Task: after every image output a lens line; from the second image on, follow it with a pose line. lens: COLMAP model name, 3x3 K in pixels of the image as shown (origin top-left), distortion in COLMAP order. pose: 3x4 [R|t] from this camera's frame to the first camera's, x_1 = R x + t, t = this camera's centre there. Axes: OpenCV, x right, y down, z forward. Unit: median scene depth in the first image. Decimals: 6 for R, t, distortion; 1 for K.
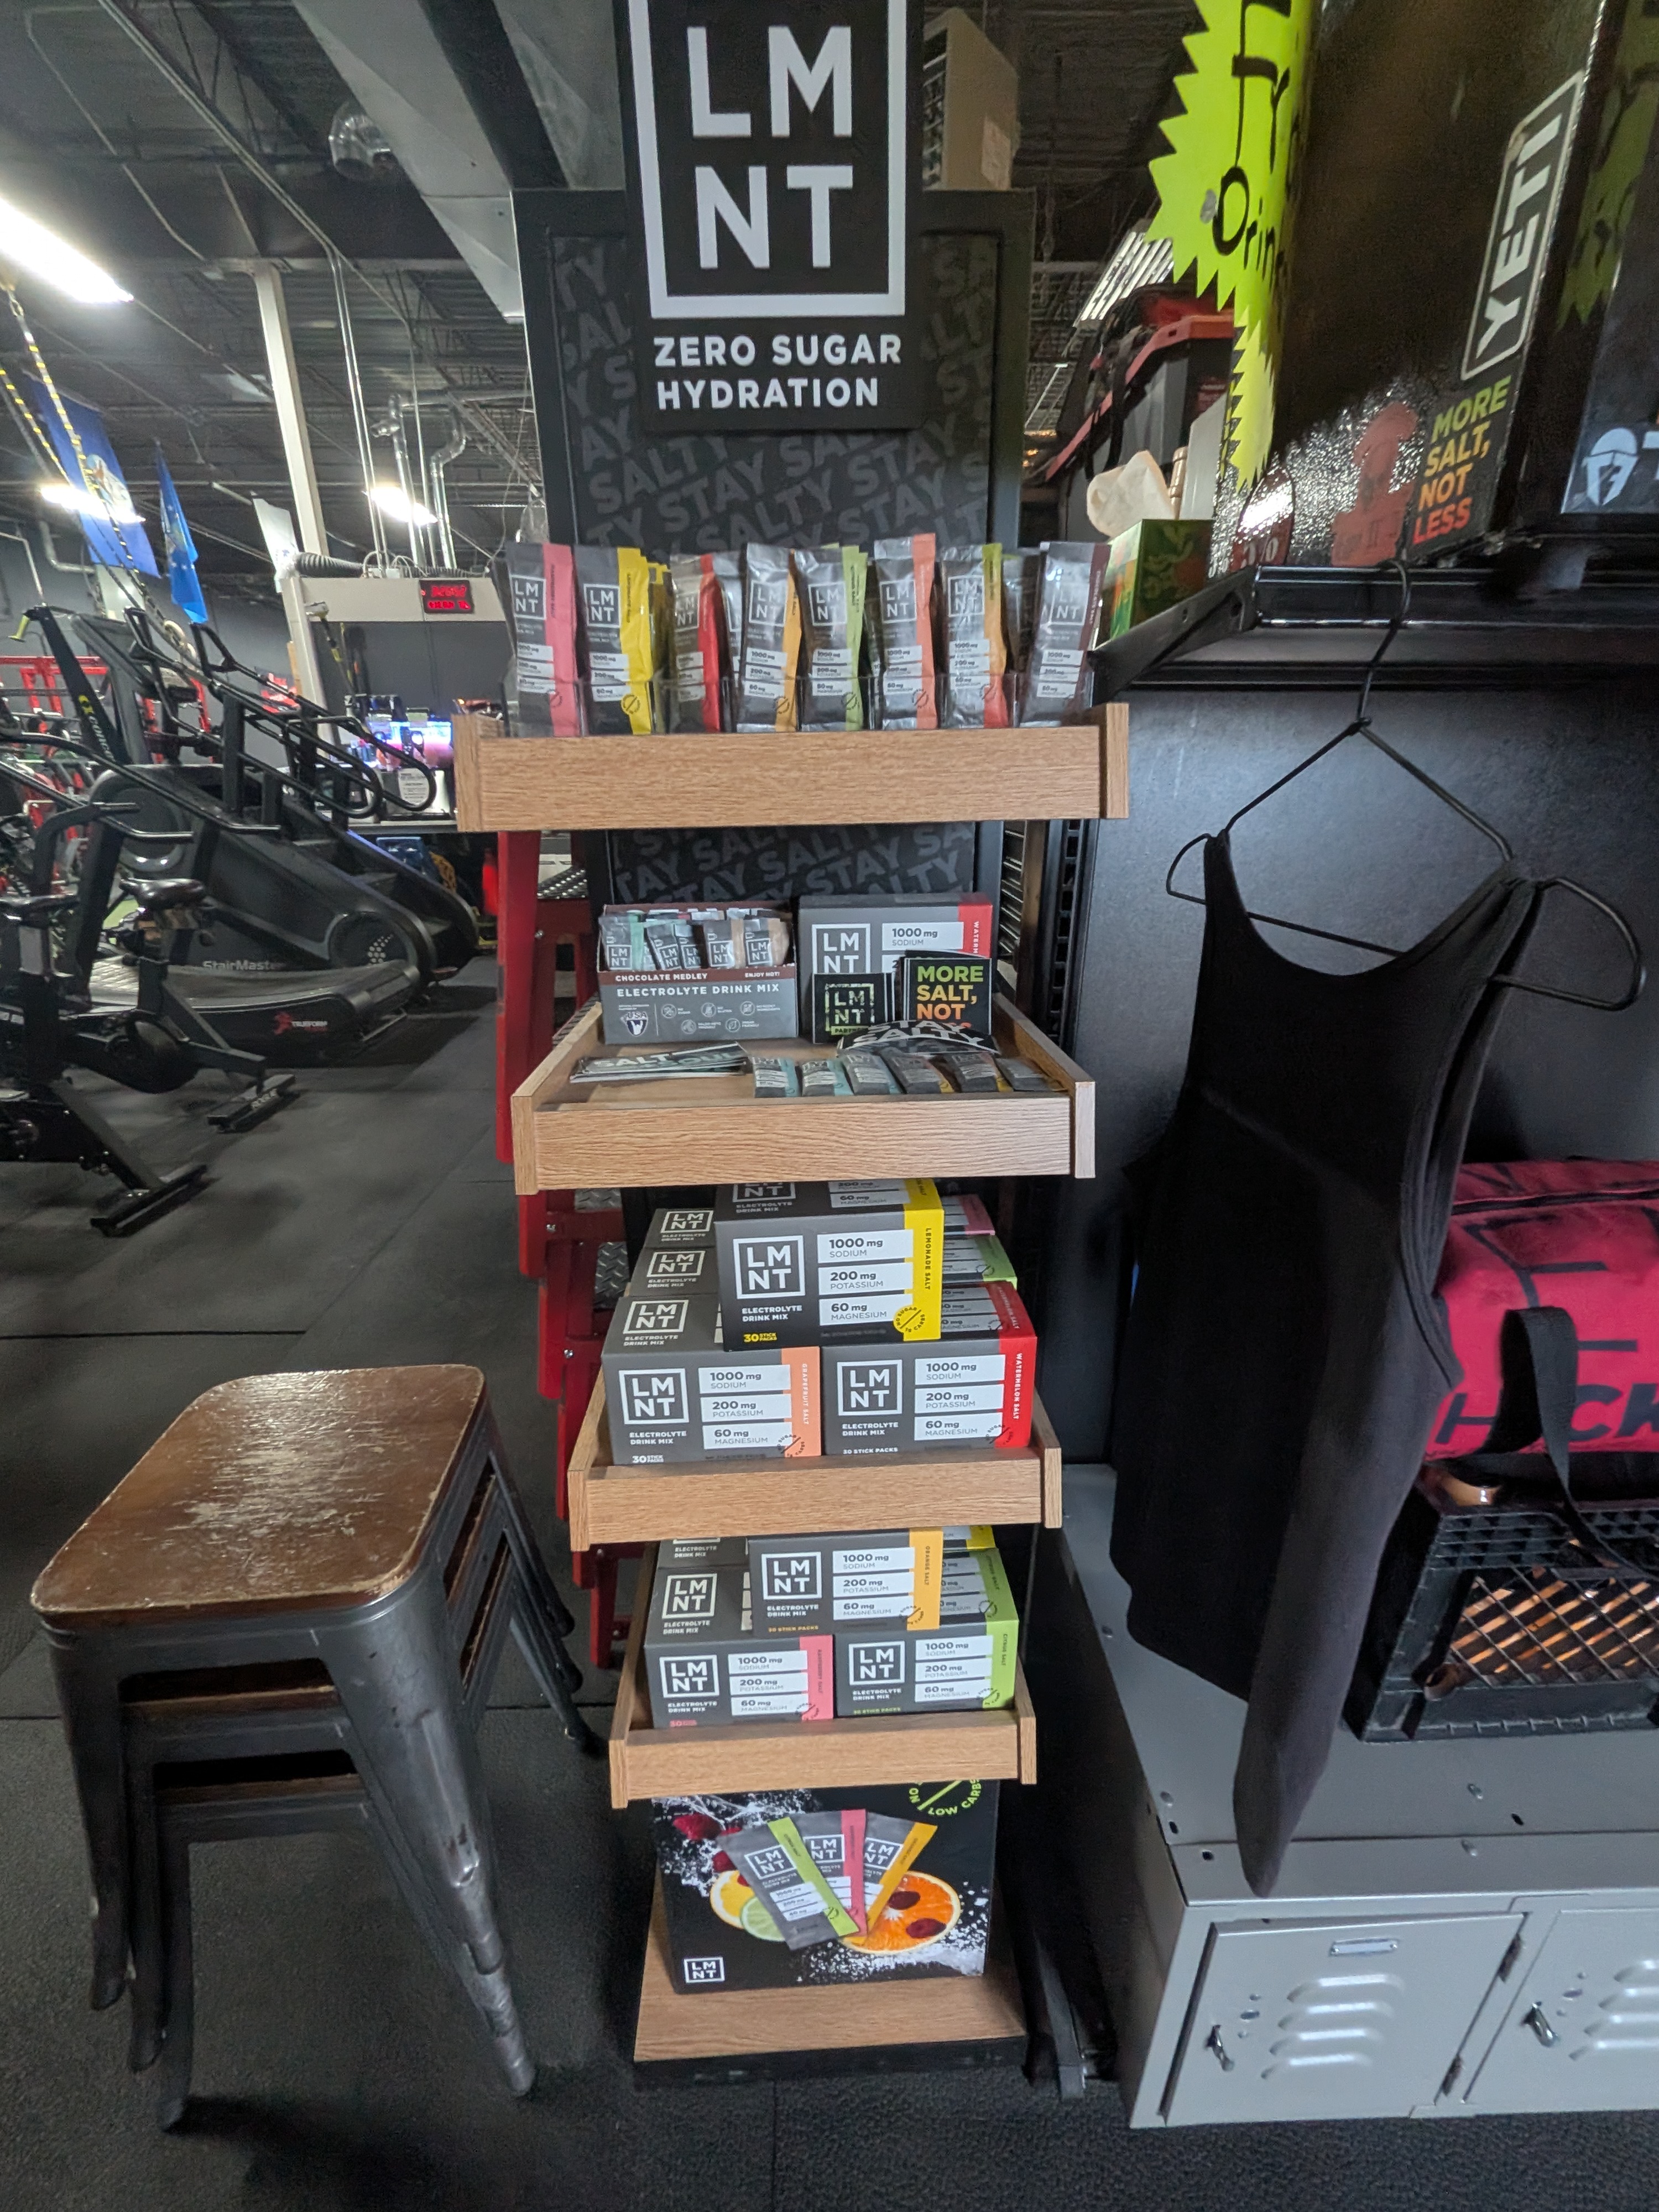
lens RADIAL K [[884.0, 0, 823.8], [0, 884.0, 1109.5], [0, 0, 1]] dist [0.005757, -0.000976]
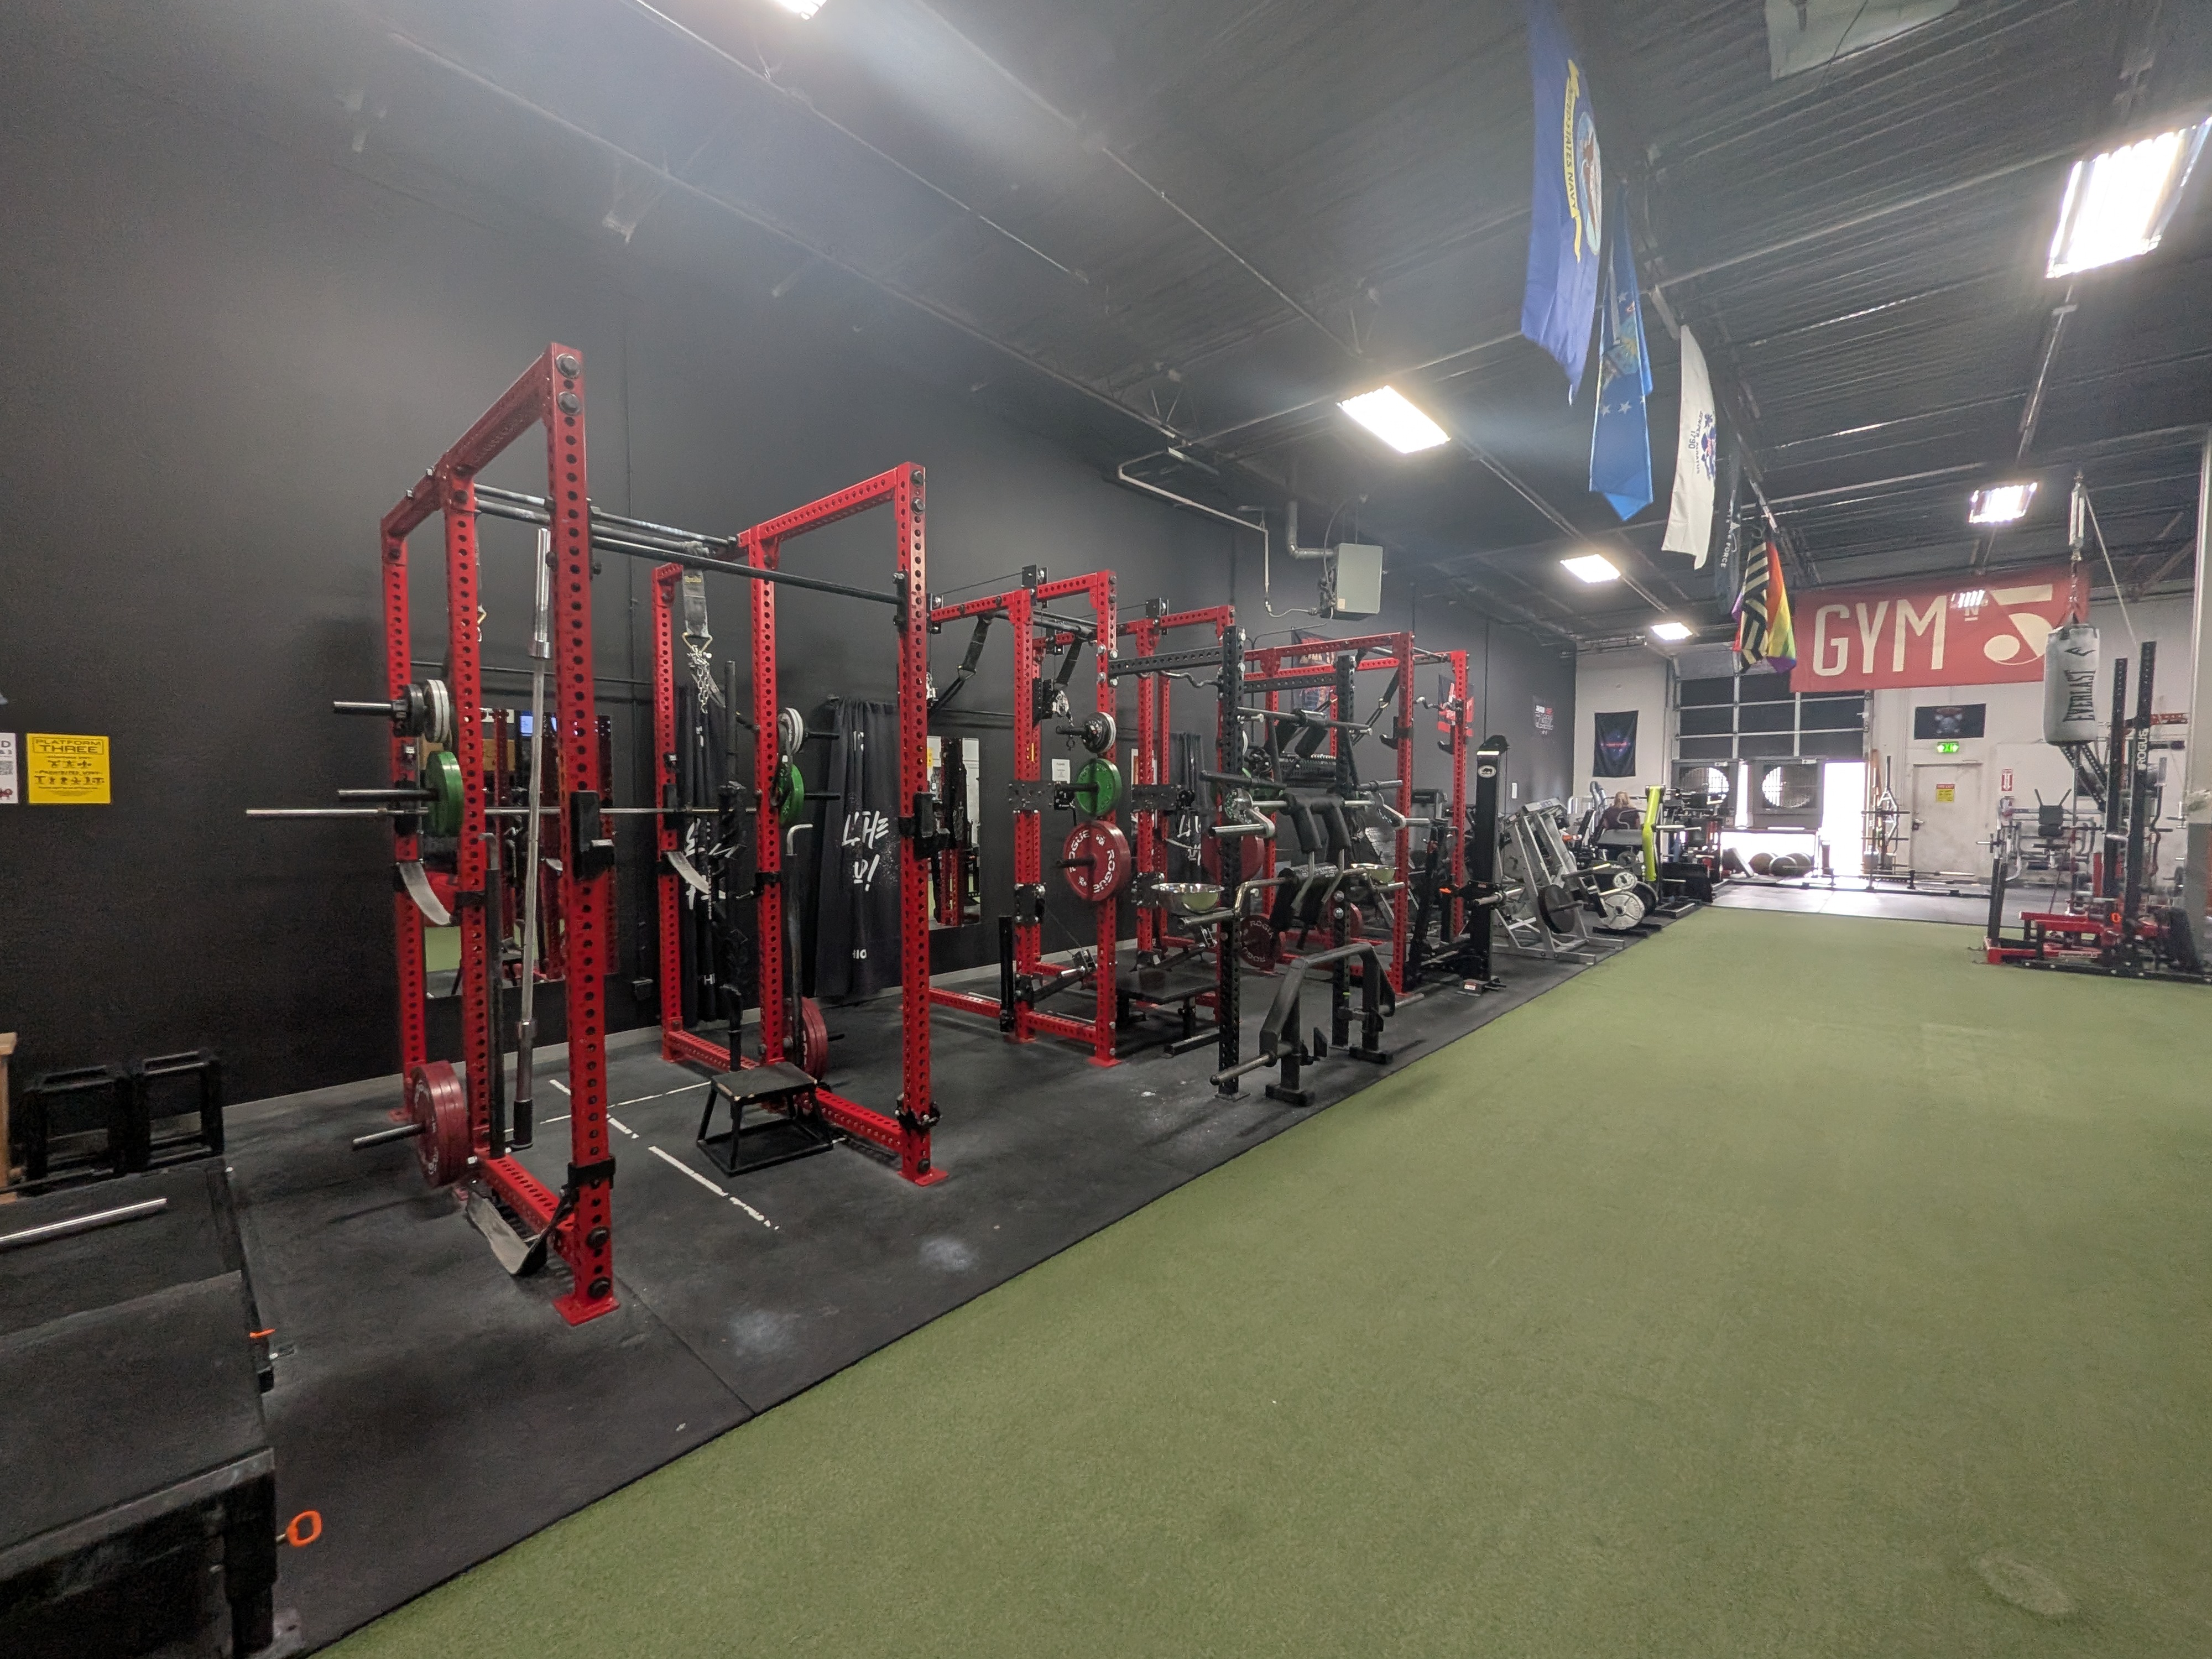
lens RADIAL K [[884.0, 0, 1106.0], [0, 884.0, 829.5], [0, 0, 1]] dist [0.005757, -0.000976]
pose [[0.728839, 0.030393, -0.684010, -0.465069], [-0.250330, 0.941678, -0.224893, -0.187357], [0.637283, 0.335139, 0.693940, 0.462959]]
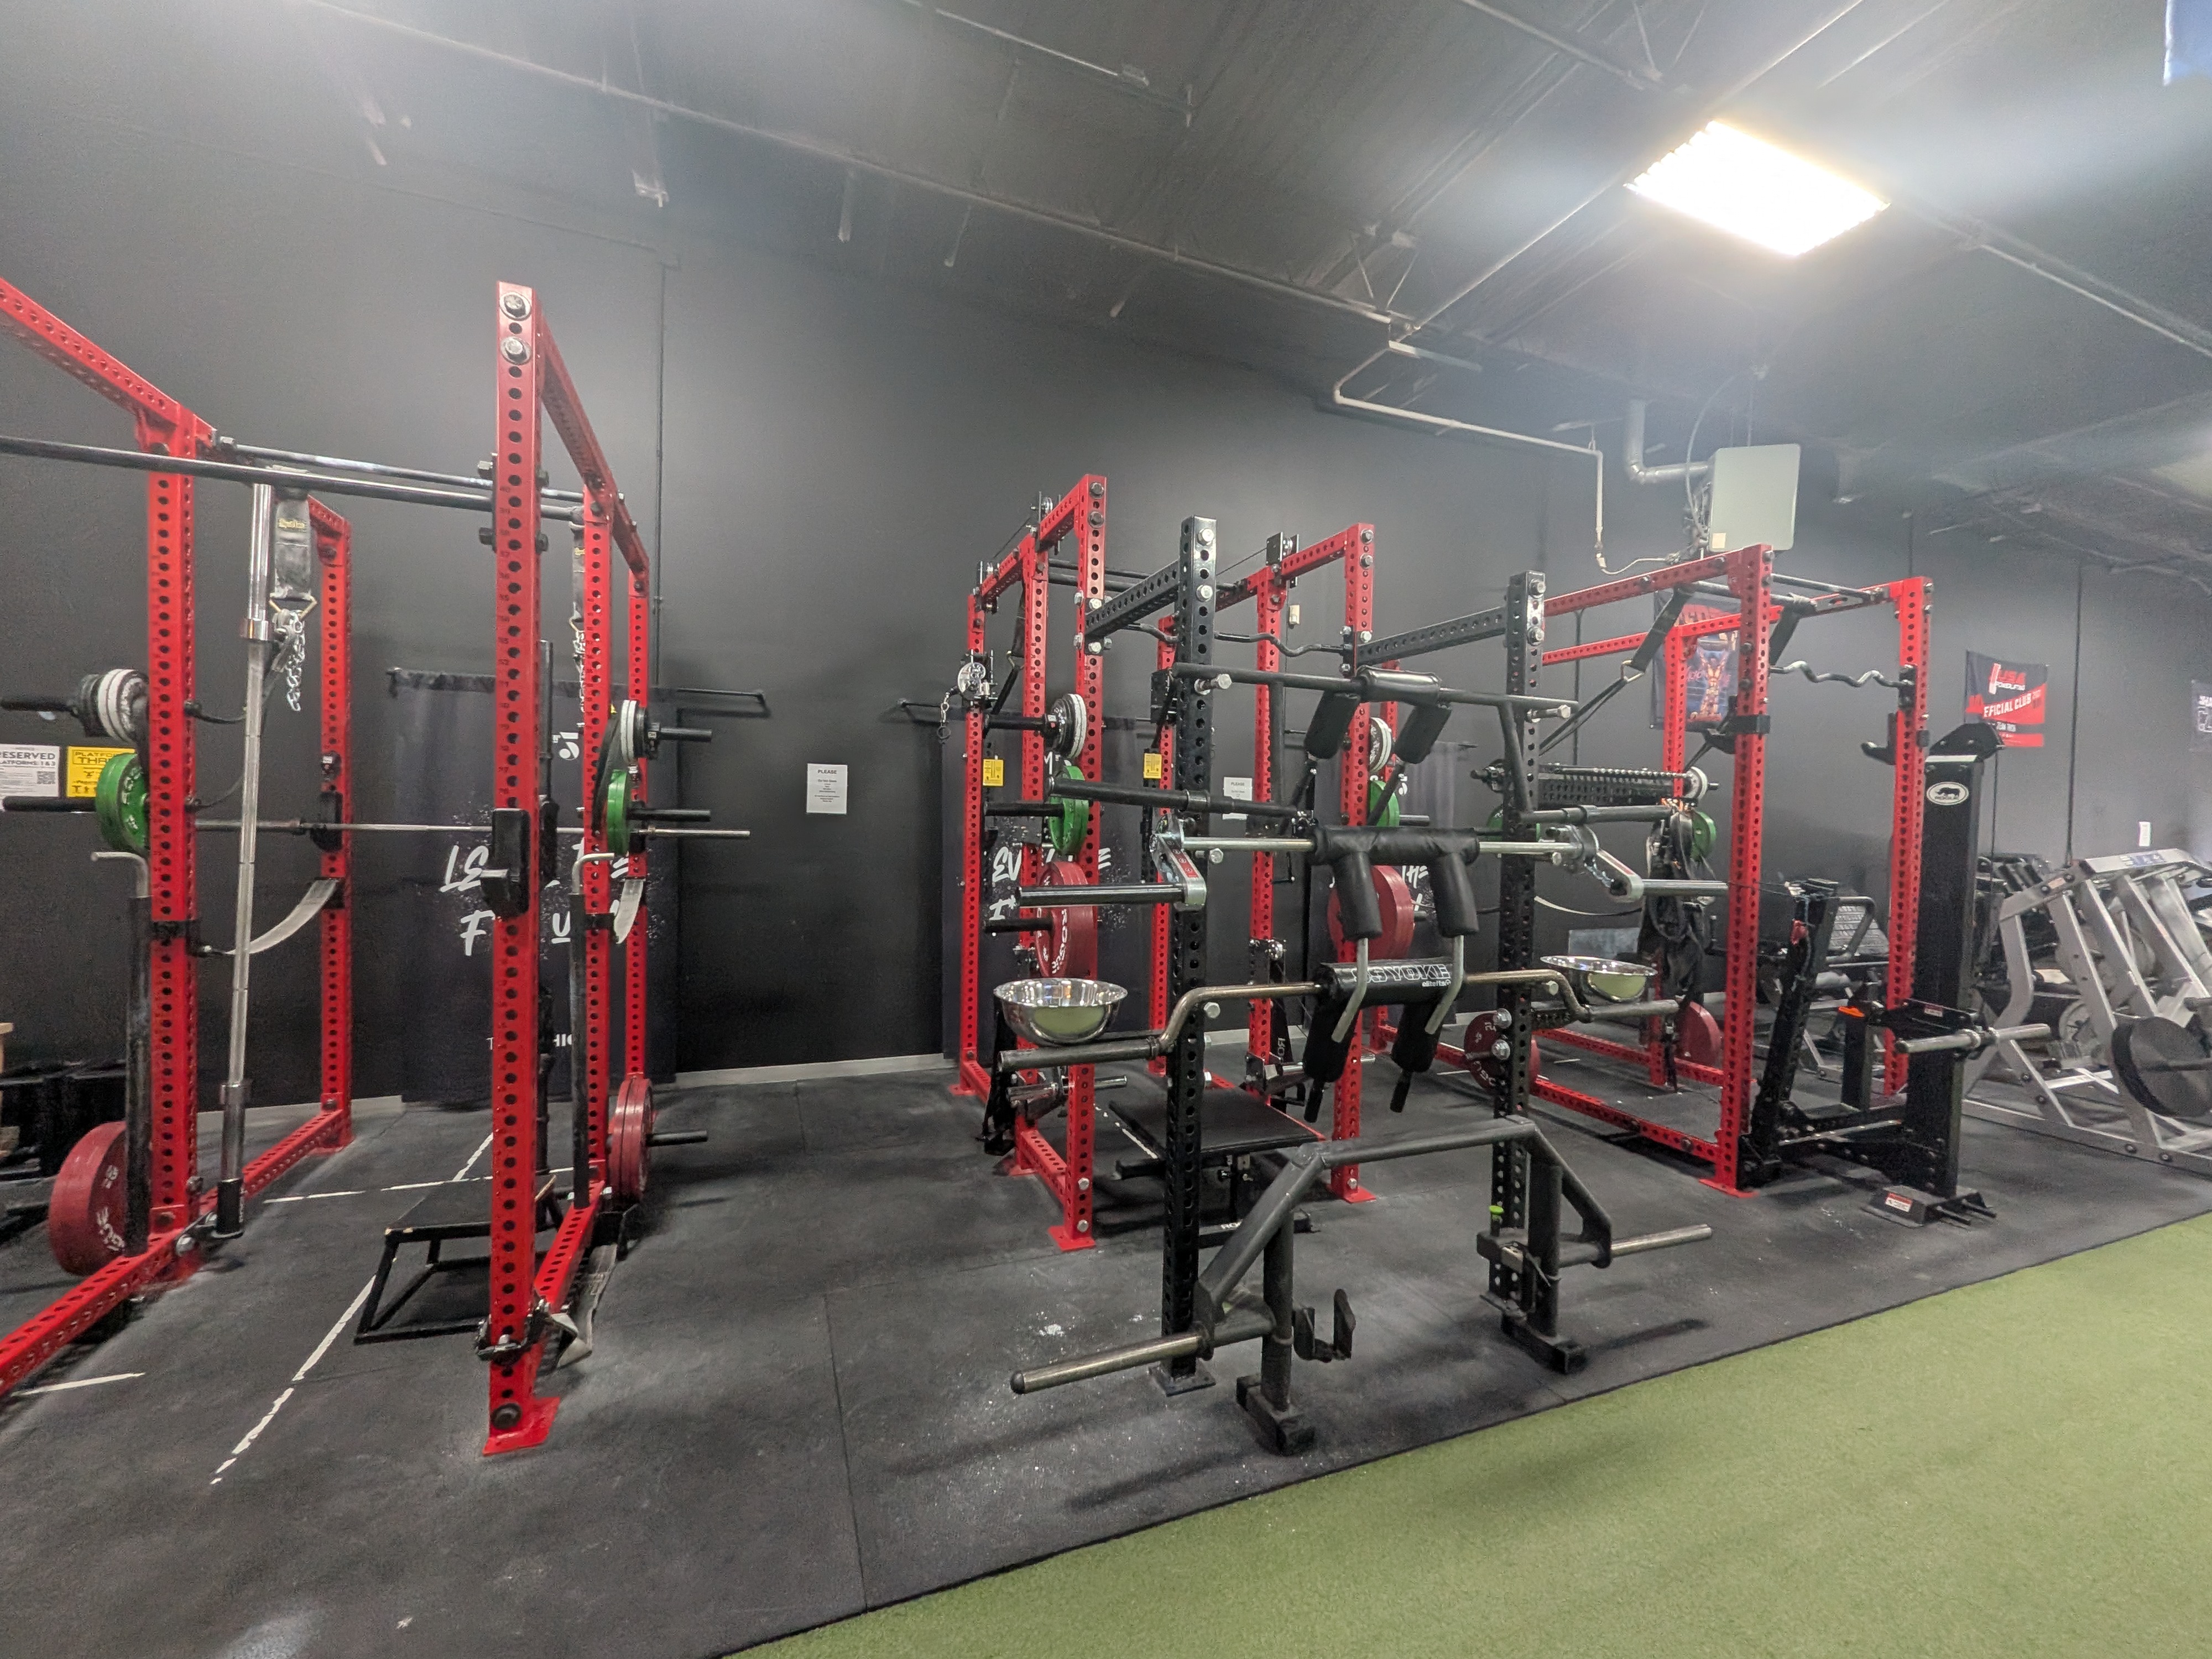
lens RADIAL K [[884.0, 0, 1106.0], [0, 884.0, 829.5], [0, 0, 1]] dist [0.005757, -0.000976]
pose [[0.350124, 0.020207, -0.936485, -0.493509], [-0.357839, 0.926825, -0.113787, -0.259047], [0.865658, 0.374950, 0.331735, 0.645807]]
